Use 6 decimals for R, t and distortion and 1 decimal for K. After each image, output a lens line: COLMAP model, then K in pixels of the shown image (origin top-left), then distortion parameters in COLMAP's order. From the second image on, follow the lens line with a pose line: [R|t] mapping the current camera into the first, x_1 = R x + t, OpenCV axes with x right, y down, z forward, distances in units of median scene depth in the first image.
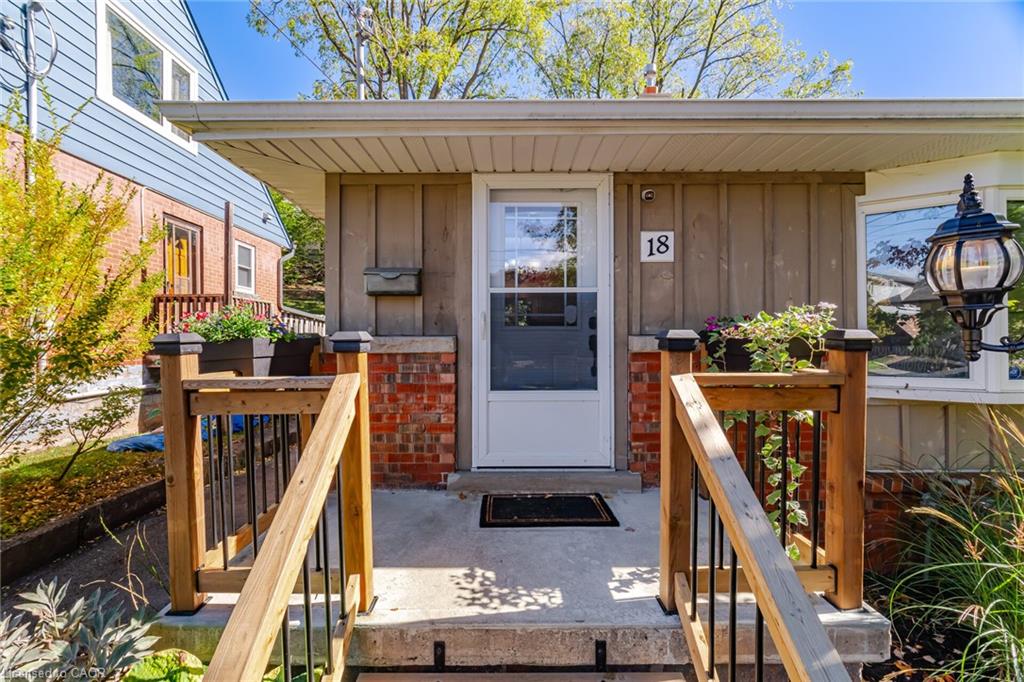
lens RADIAL K [[416.3, 0, 509.3], [0, 416.3, 342.2], [0, 0, 1]] dist [-0.004105, -0.000158]
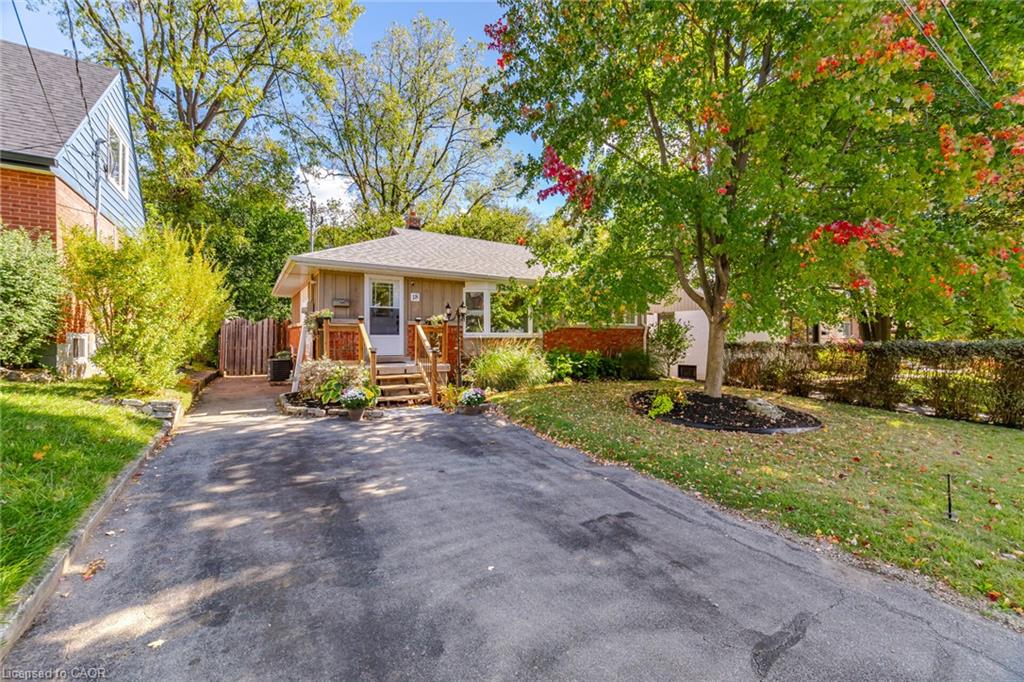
lens RADIAL K [[416.3, 0, 517.5], [0, 416.3, 337.6], [0, 0, 1]] dist [-0.004105, -0.000158]
pose [[0.843184, 0.009653, 0.537539, -0.893299], [-0.001956, 0.999887, -0.014888, 0.192003], [-0.537622, 0.011502, 0.843107, -2.696651]]
